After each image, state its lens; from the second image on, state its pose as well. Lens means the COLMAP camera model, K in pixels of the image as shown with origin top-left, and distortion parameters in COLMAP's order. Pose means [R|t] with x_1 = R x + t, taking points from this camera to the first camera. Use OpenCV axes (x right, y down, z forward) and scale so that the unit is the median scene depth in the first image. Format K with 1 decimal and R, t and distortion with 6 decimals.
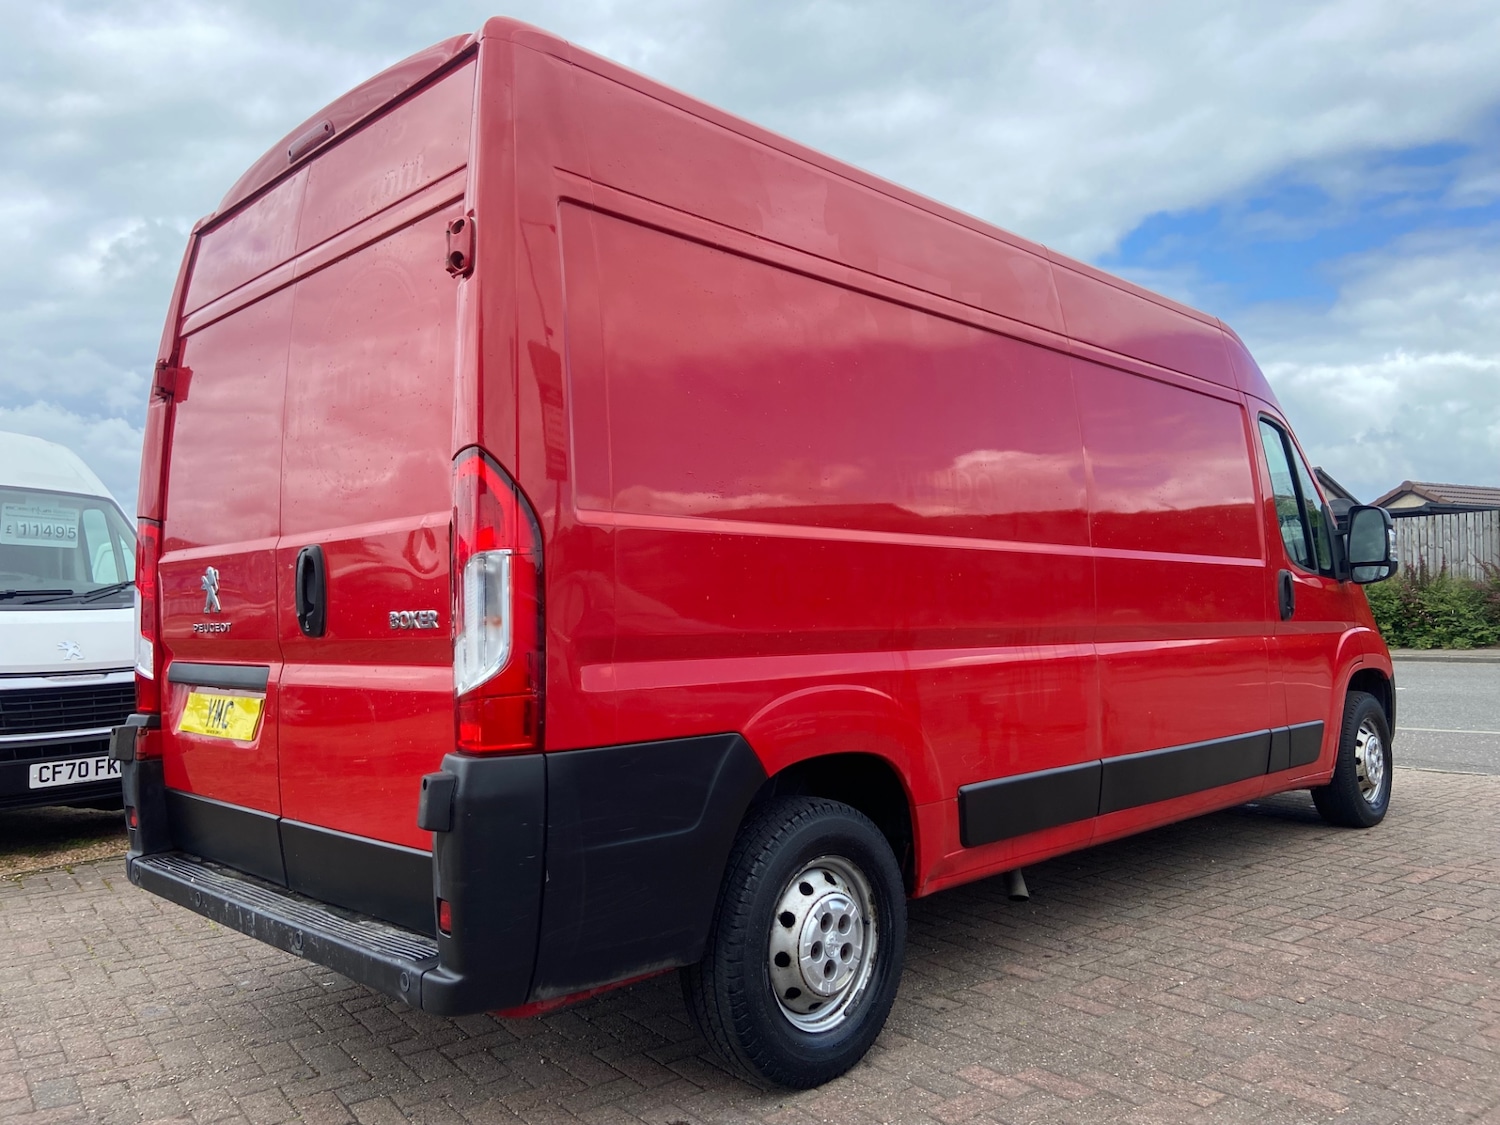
lens RADIAL K [[1125.5, 0, 750.1], [0, 1125.5, 556.4], [0, 0, 1]] dist [0.109350, -0.137948]
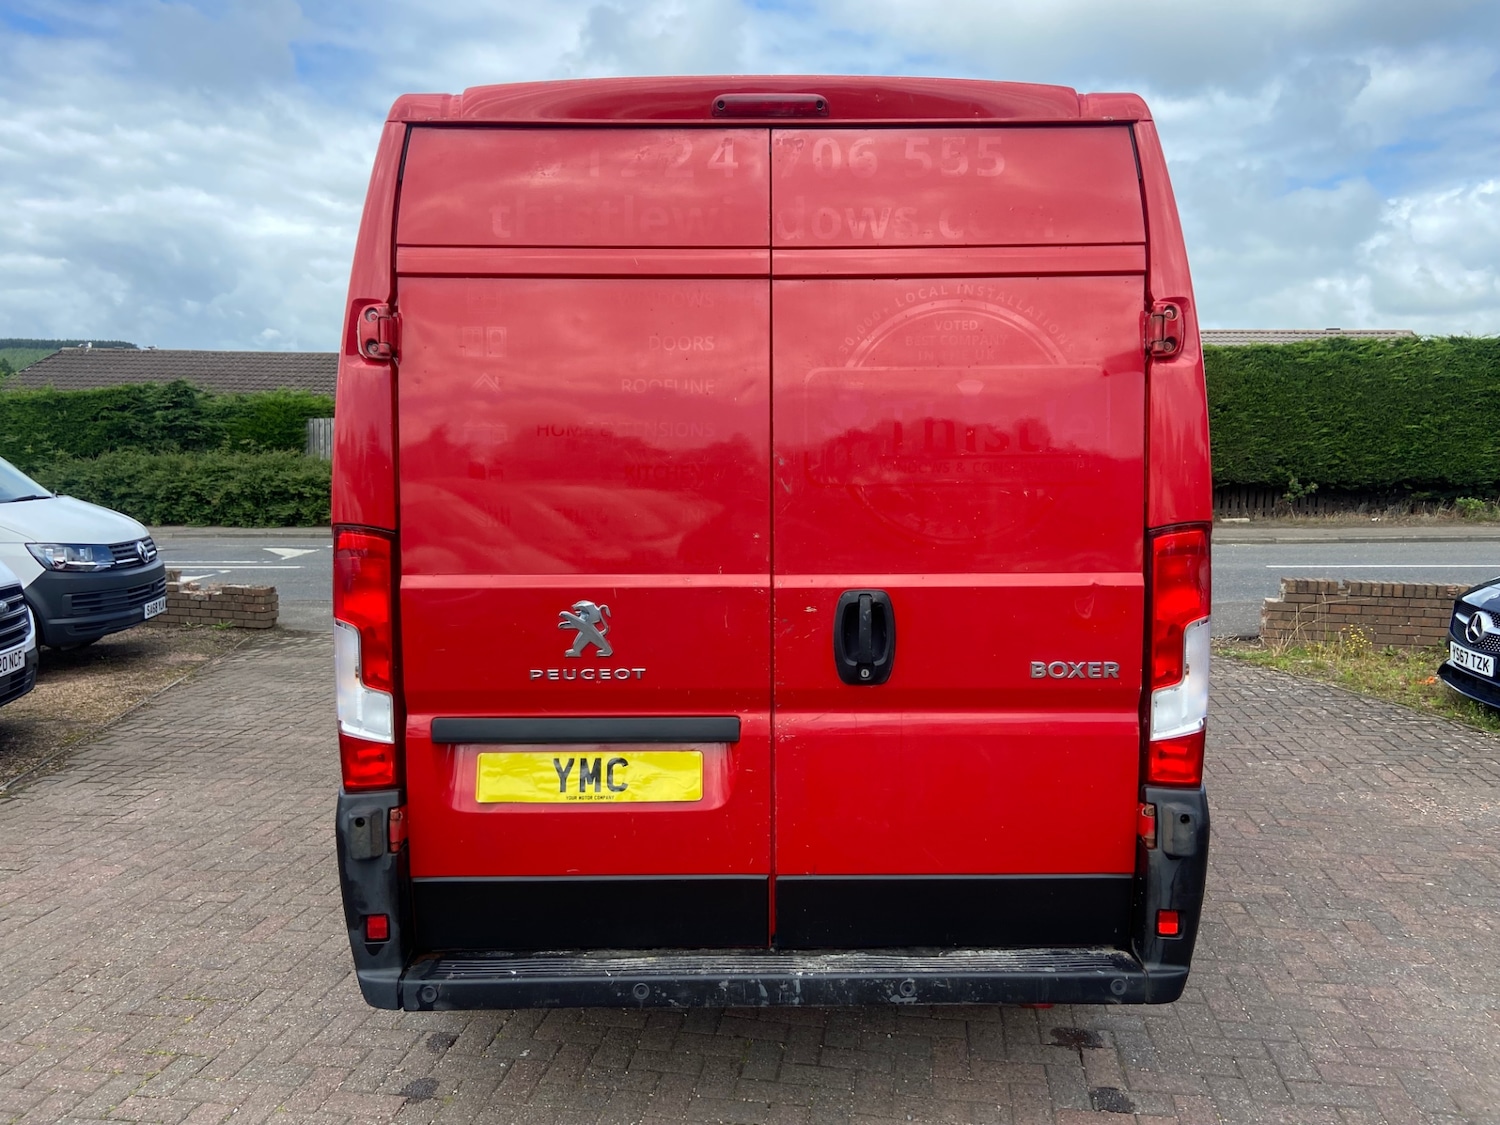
lens RADIAL K [[1133.7, 0, 750.8], [0, 1133.7, 564.4], [0, 0, 1]] dist [0.108943, -0.138459]
pose [[0.704981, -0.048257, 0.707583, -0.998265], [-0.047342, 0.992255, 0.114839, -0.119651], [-0.707645, -0.114458, 0.697236, 0.371947]]
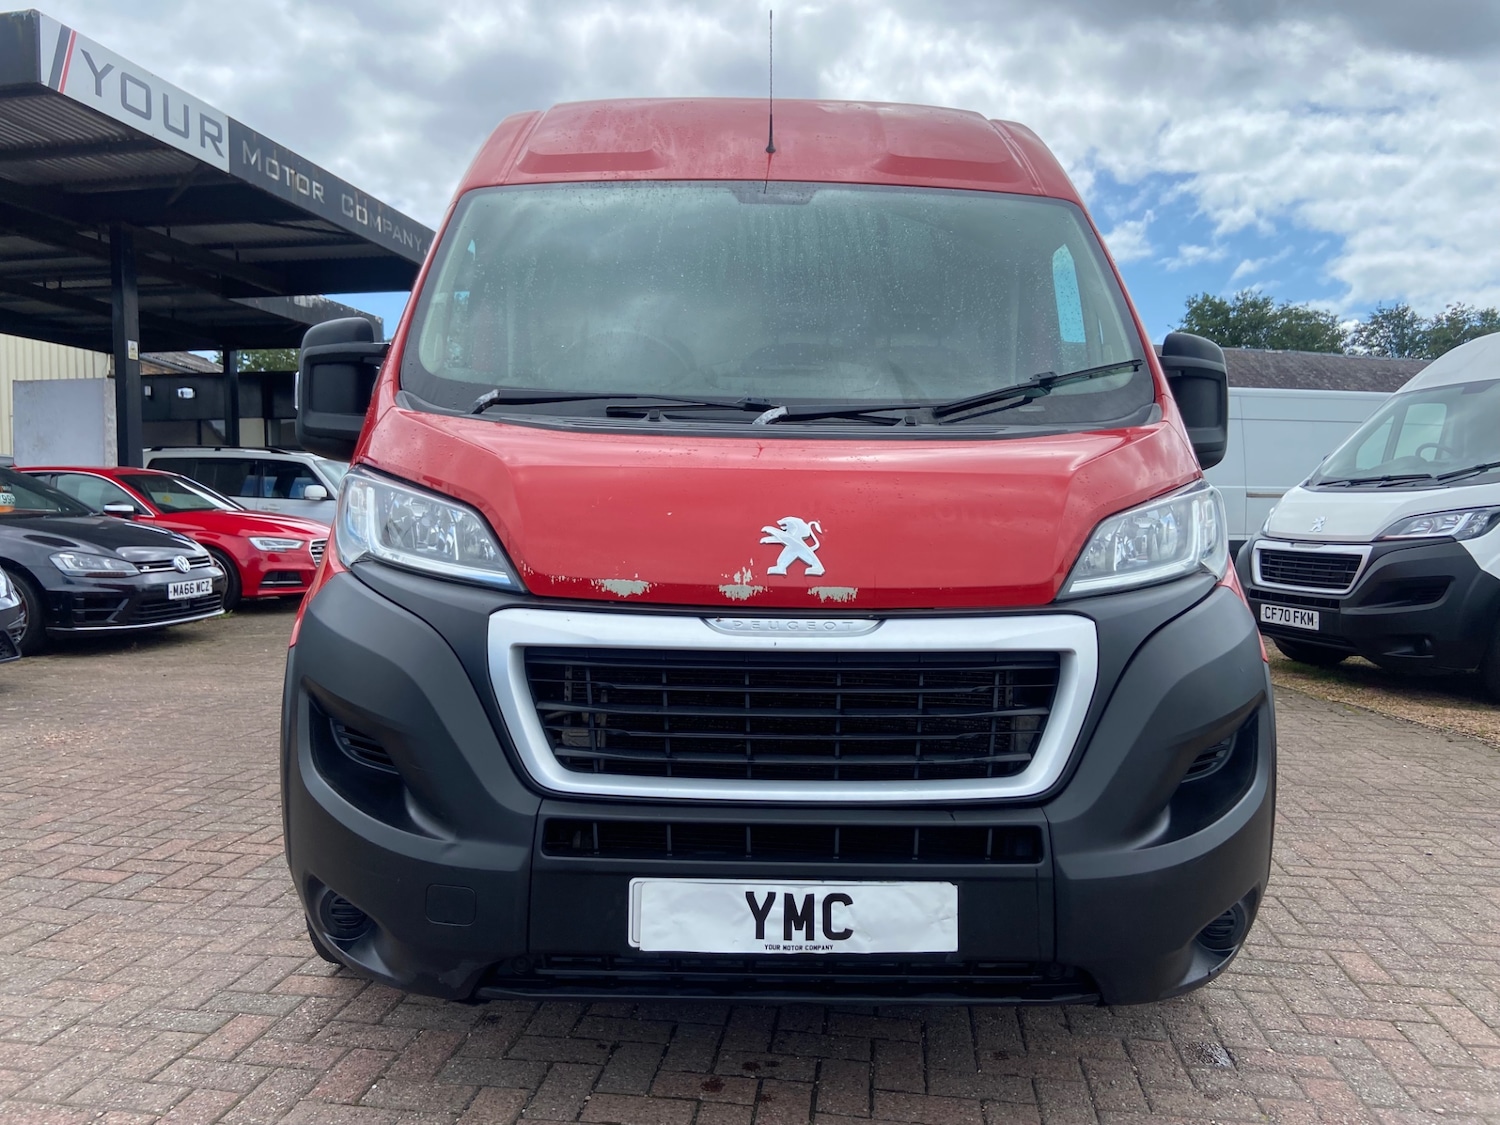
lens RADIAL K [[1126.0, 0, 749.3], [0, 1126.0, 551.0], [0, 0, 1]] dist [0.112078, -0.143953]
pose [[-0.693805, 0.042484, -0.718909, 1.430077], [0.036273, 0.999053, 0.024033, 0.109481], [0.719249, -0.009403, -0.694689, 2.712229]]
